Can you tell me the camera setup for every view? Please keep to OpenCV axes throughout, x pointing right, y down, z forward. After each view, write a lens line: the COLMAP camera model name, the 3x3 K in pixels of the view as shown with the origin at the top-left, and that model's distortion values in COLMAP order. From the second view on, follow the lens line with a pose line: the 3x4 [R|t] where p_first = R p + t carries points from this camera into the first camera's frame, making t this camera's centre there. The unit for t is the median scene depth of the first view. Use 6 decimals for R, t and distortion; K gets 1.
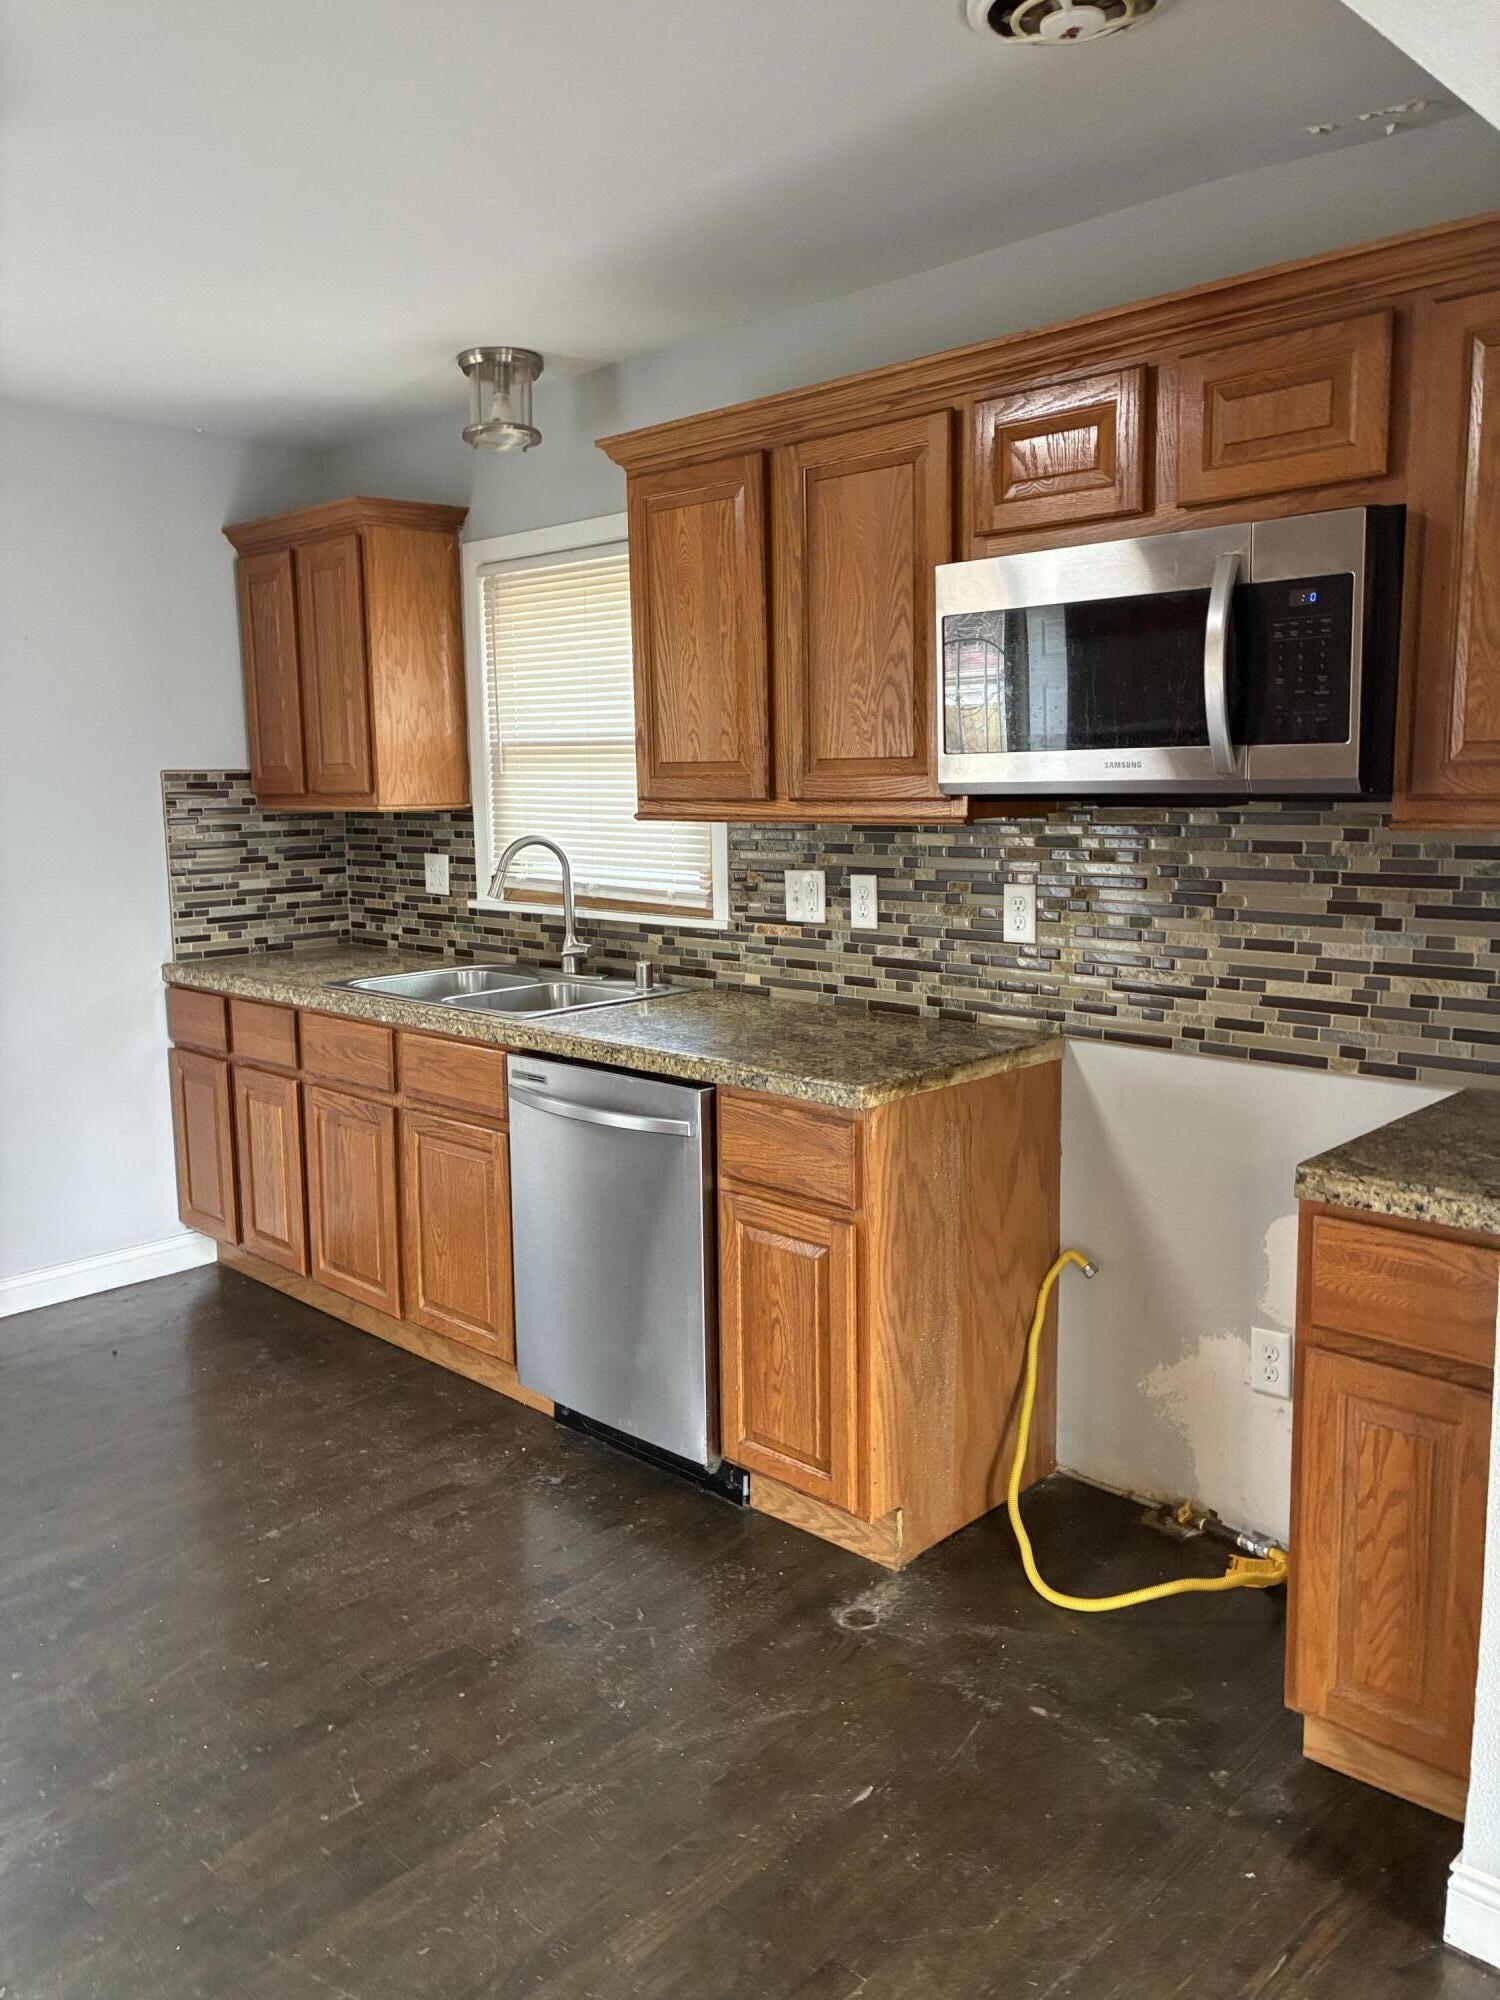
lens RADIAL K [[1507.2, 0, 750.0], [0, 1507.2, 1000.0], [0, 0, 1]] dist [0.047036, -0.082462]
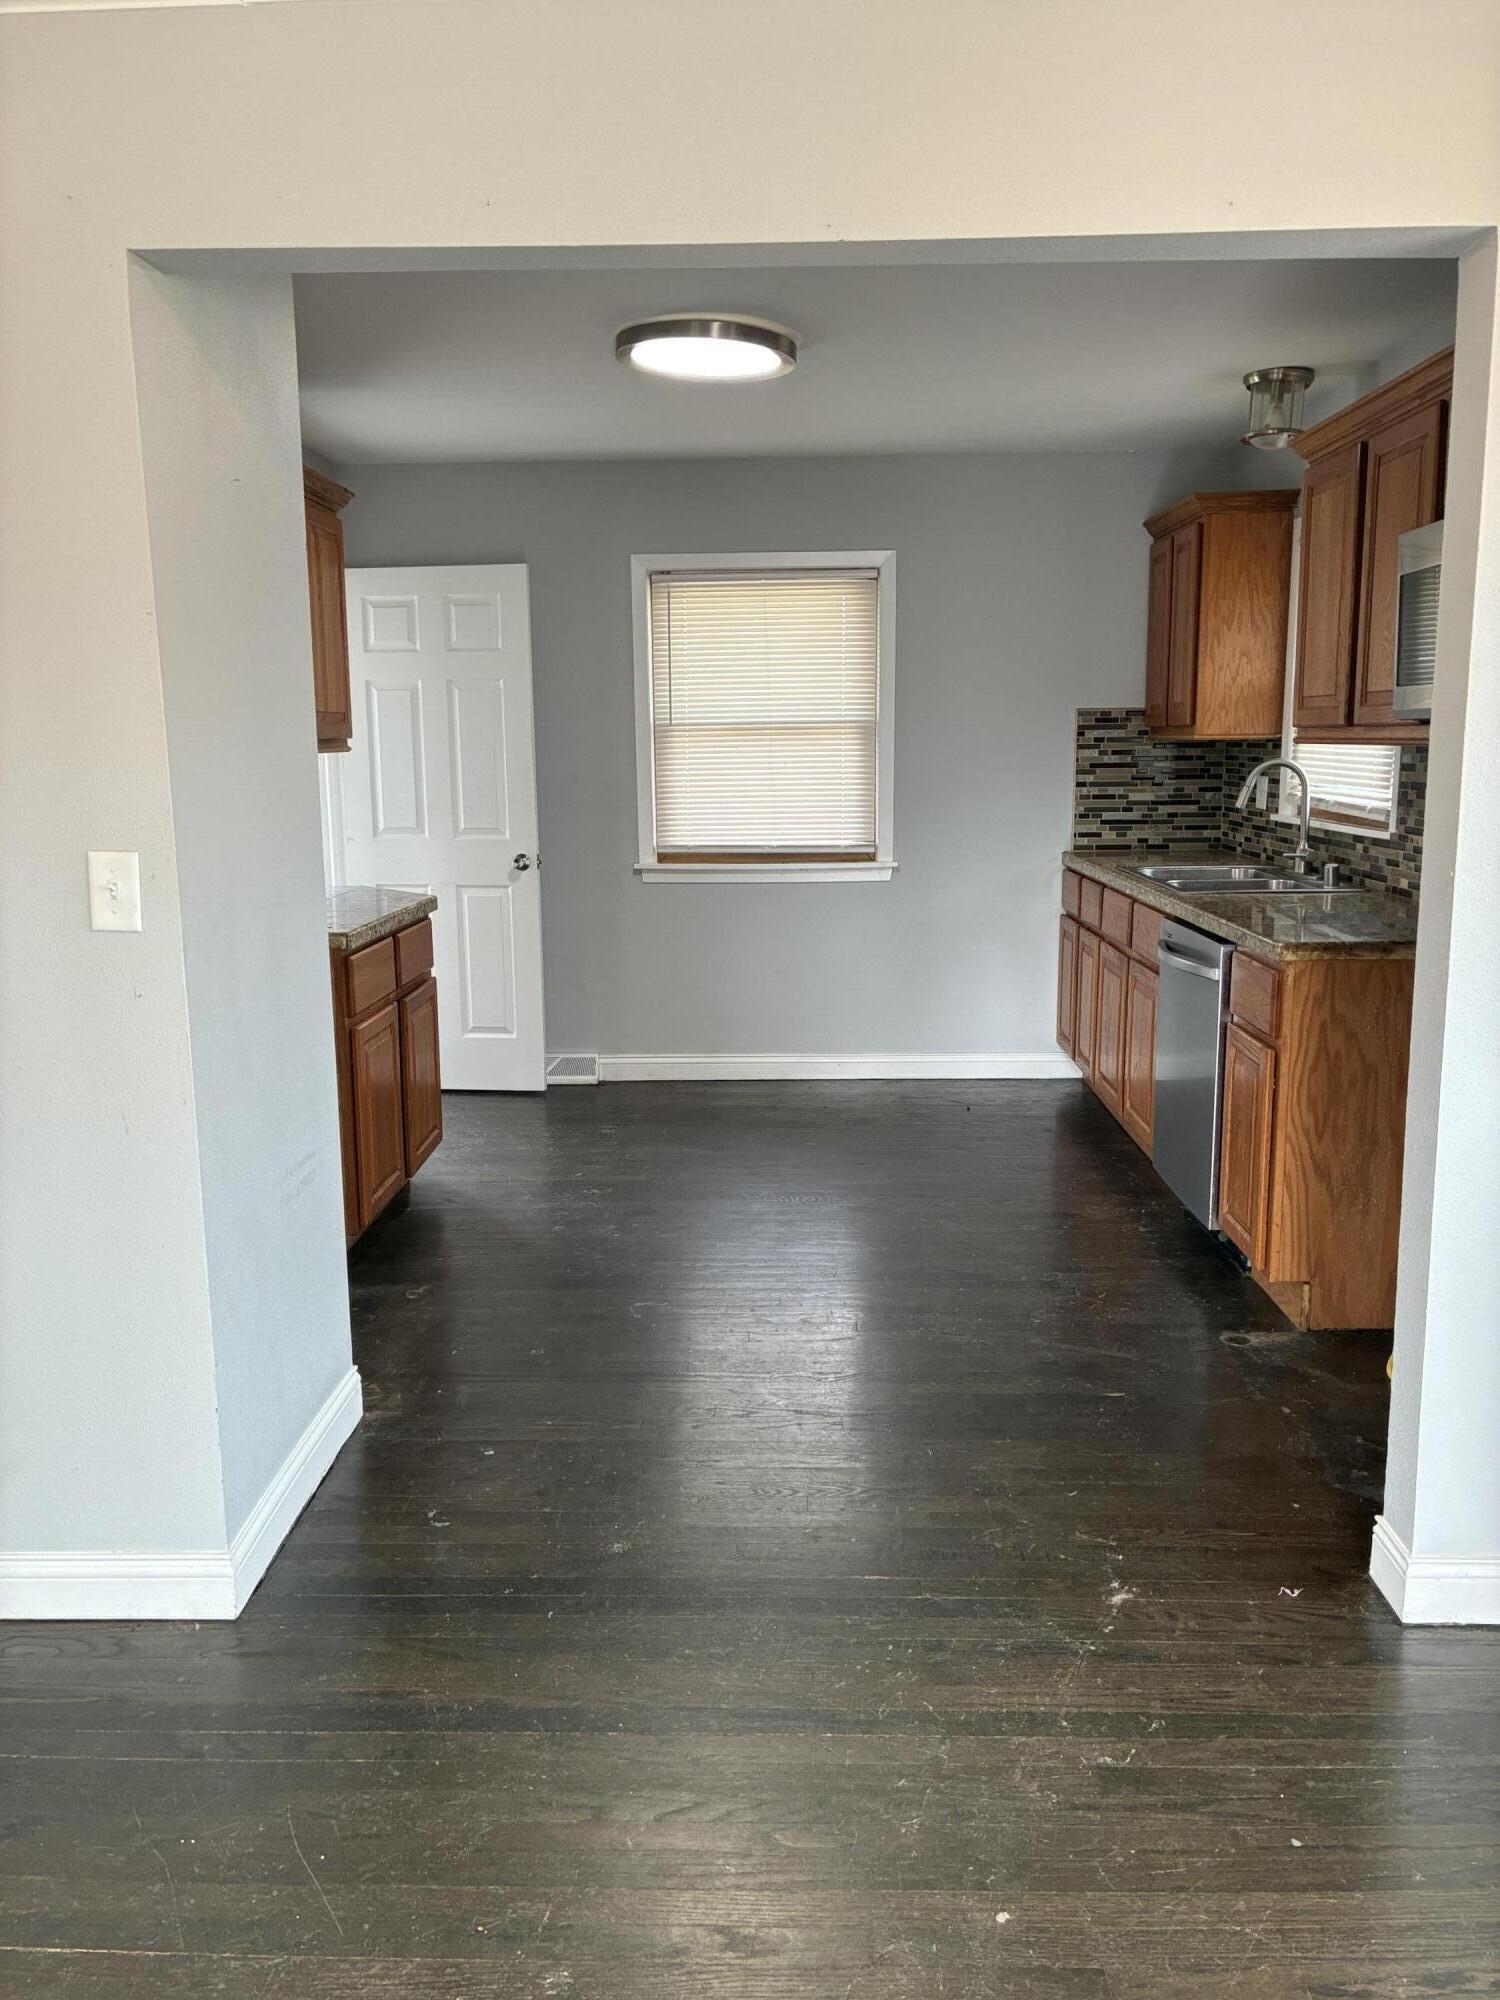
lens RADIAL K [[1498.9, 0, 750.0], [0, 1498.9, 1000.0], [0, 0, 1]] dist [0.045265, 0.004698]
pose [[0.684766, 0.136213, -0.715920, 0.416400], [-0.110675, 0.990420, 0.082582, 0.028840], [0.720310, 0.022685, 0.693281, -0.145426]]
